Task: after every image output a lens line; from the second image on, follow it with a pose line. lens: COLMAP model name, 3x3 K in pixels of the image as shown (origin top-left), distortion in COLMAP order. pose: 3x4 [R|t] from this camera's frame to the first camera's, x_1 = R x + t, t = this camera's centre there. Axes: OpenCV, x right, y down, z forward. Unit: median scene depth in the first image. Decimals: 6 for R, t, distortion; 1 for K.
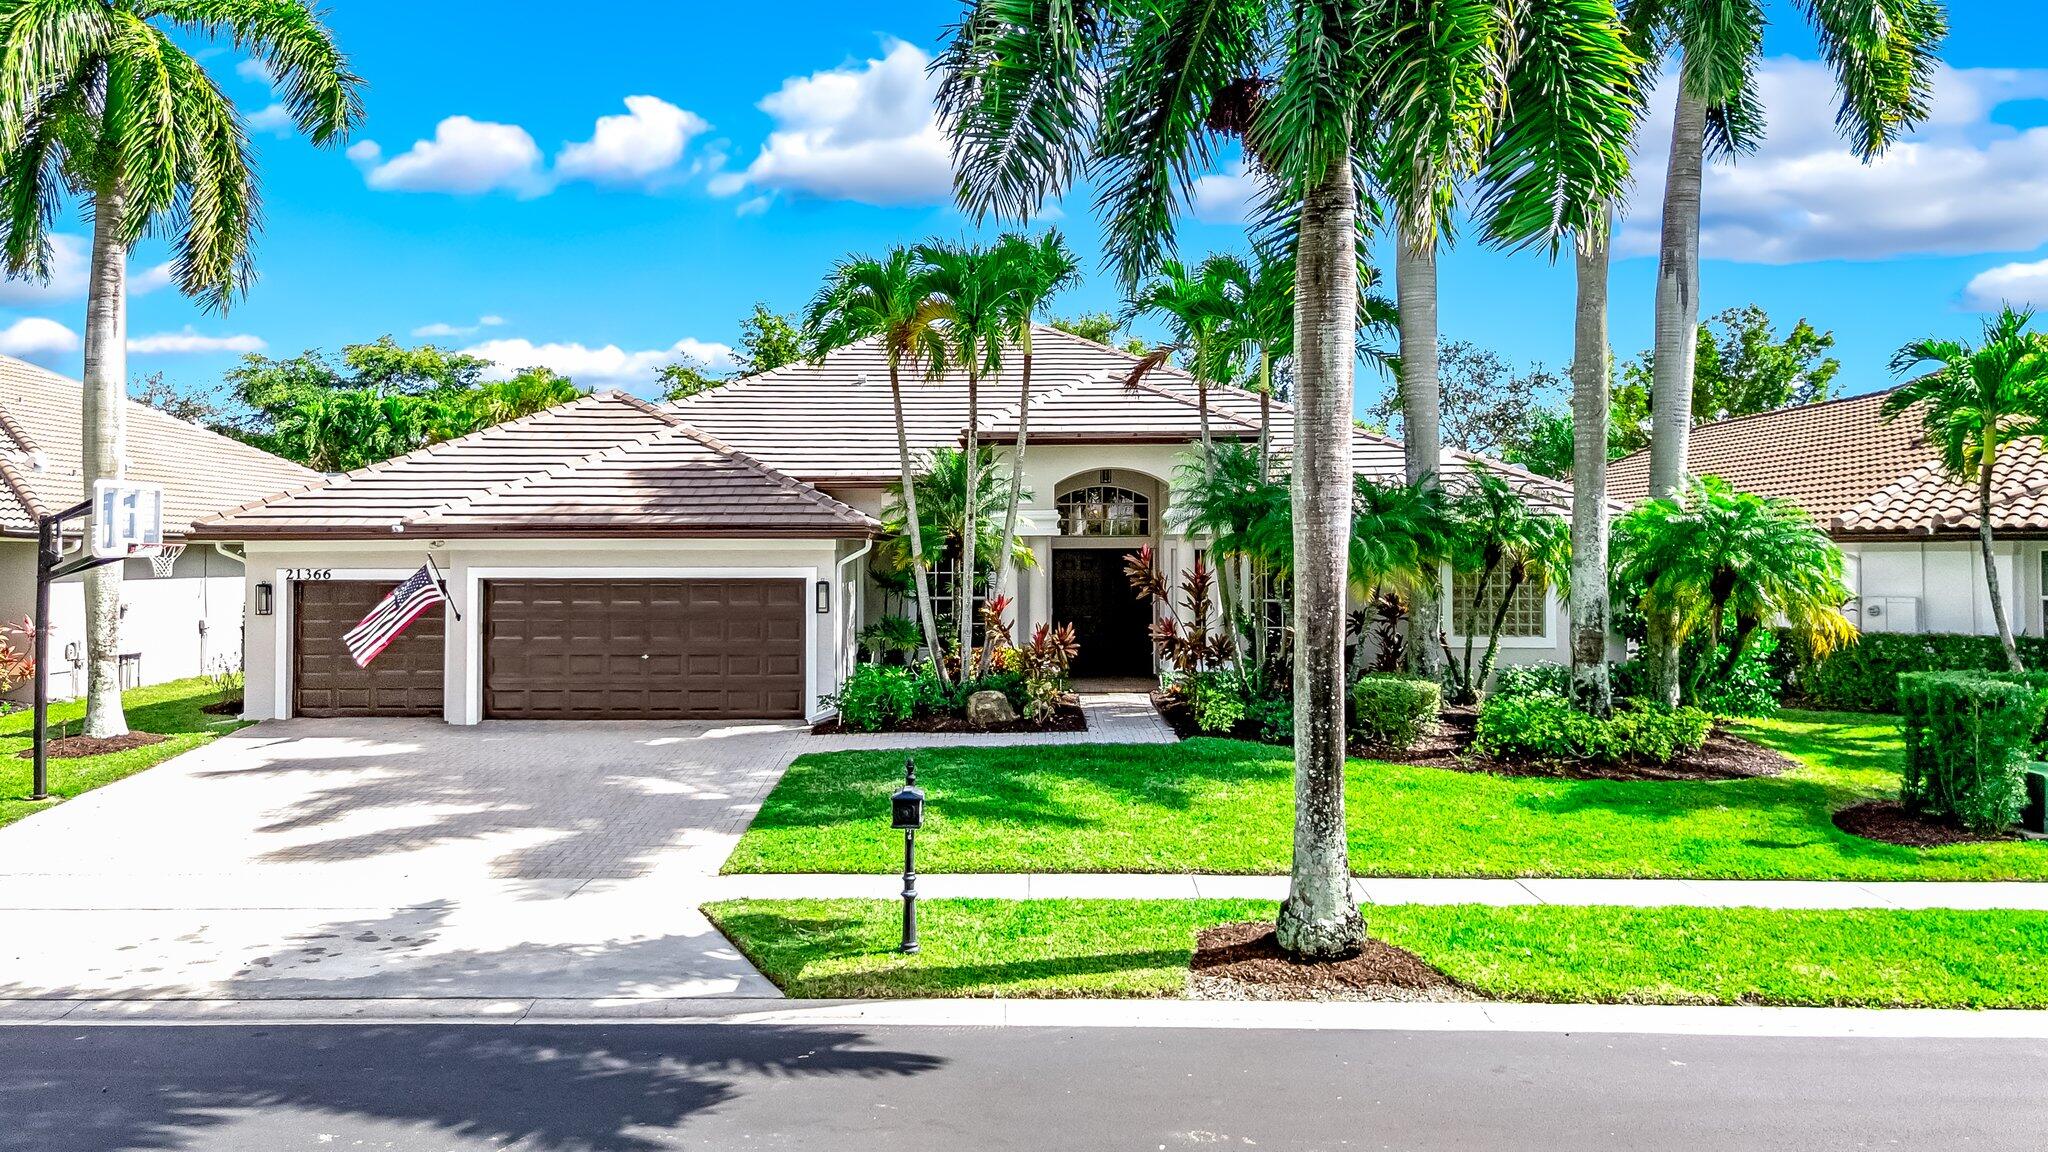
lens RADIAL K [[1517.1, 0, 1028.8], [0, 1517.1, 524.1], [0, 0, 1]] dist [0.065004, -0.059323]
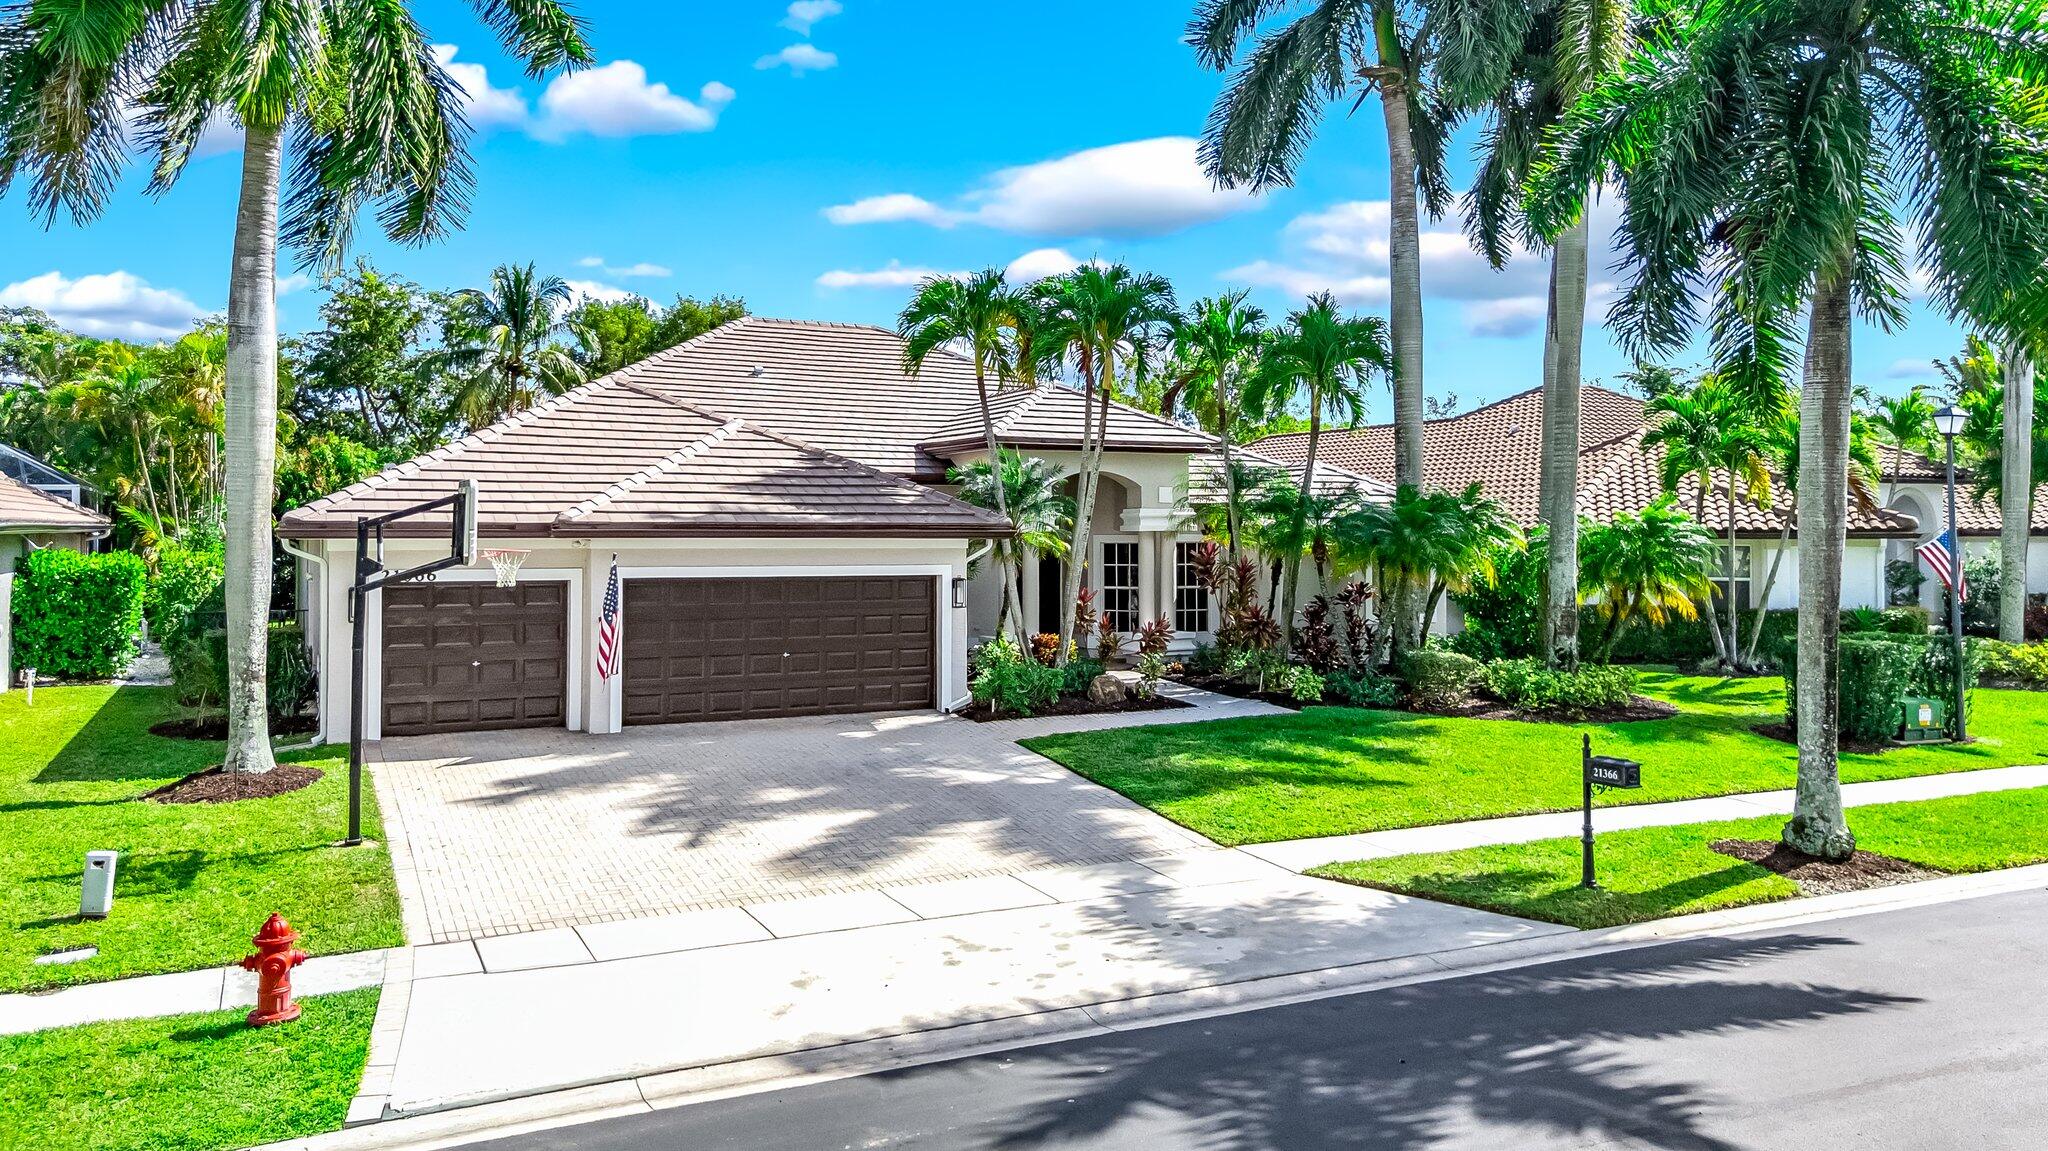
lens RADIAL K [[1512.0, 0, 997.0], [0, 1512.0, 578.3], [0, 0, 1]] dist [0.071717, -0.072101]
pose [[0.880781, -0.010015, 0.473417, -0.637394], [-0.014237, 0.998764, 0.047617, -0.013035], [-0.473309, -0.048680, 0.879550, 0.070465]]
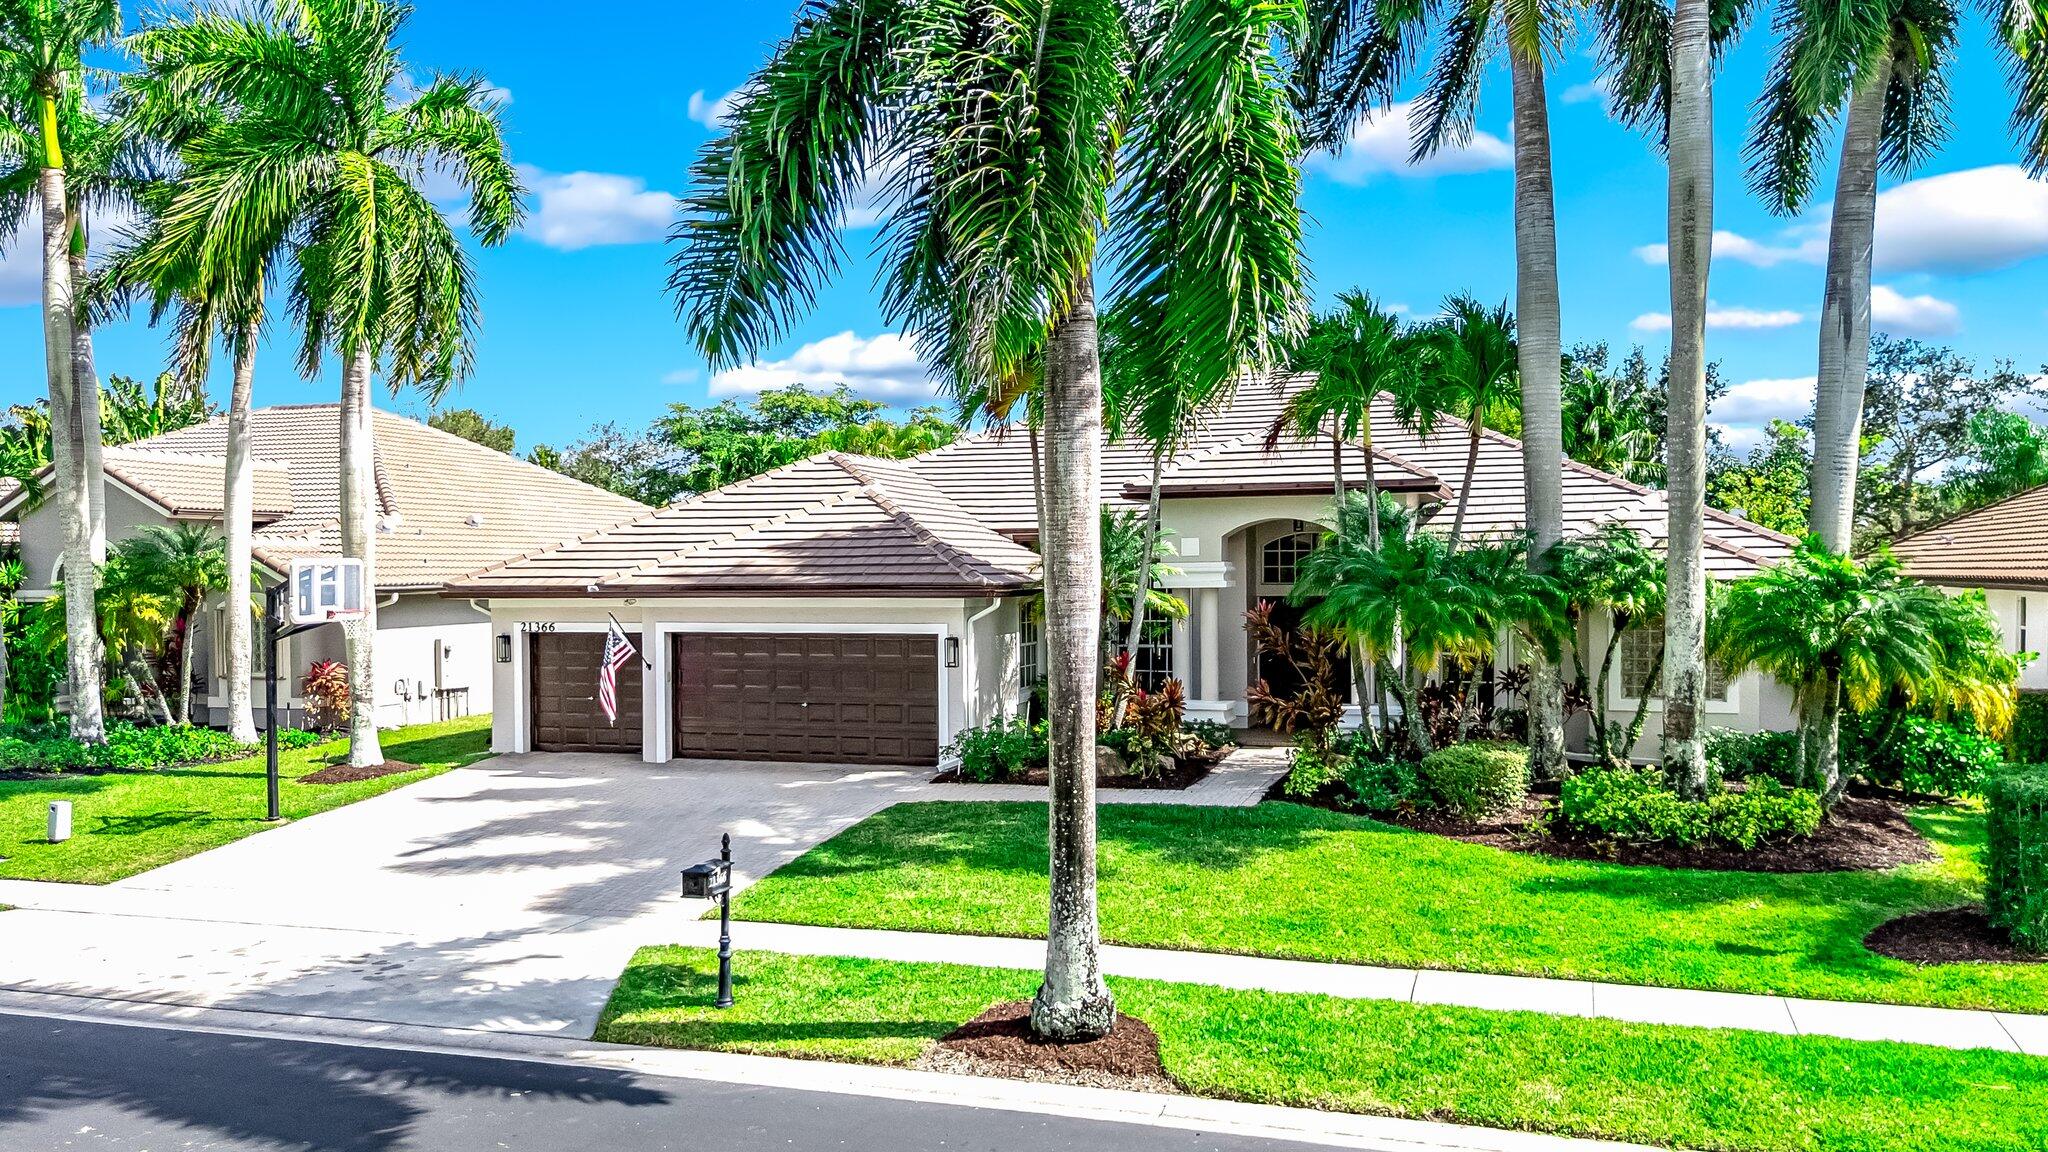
lens RADIAL K [[1537.0, 0, 1054.3], [0, 1537.0, 582.1], [0, 0, 1]] dist [0.075141, -0.079301]
pose [[0.962486, -0.002060, -0.271325, 0.232121], [0.008906, 0.999672, 0.024003, -0.027028], [0.271186, -0.025519, 0.962189, -0.007183]]
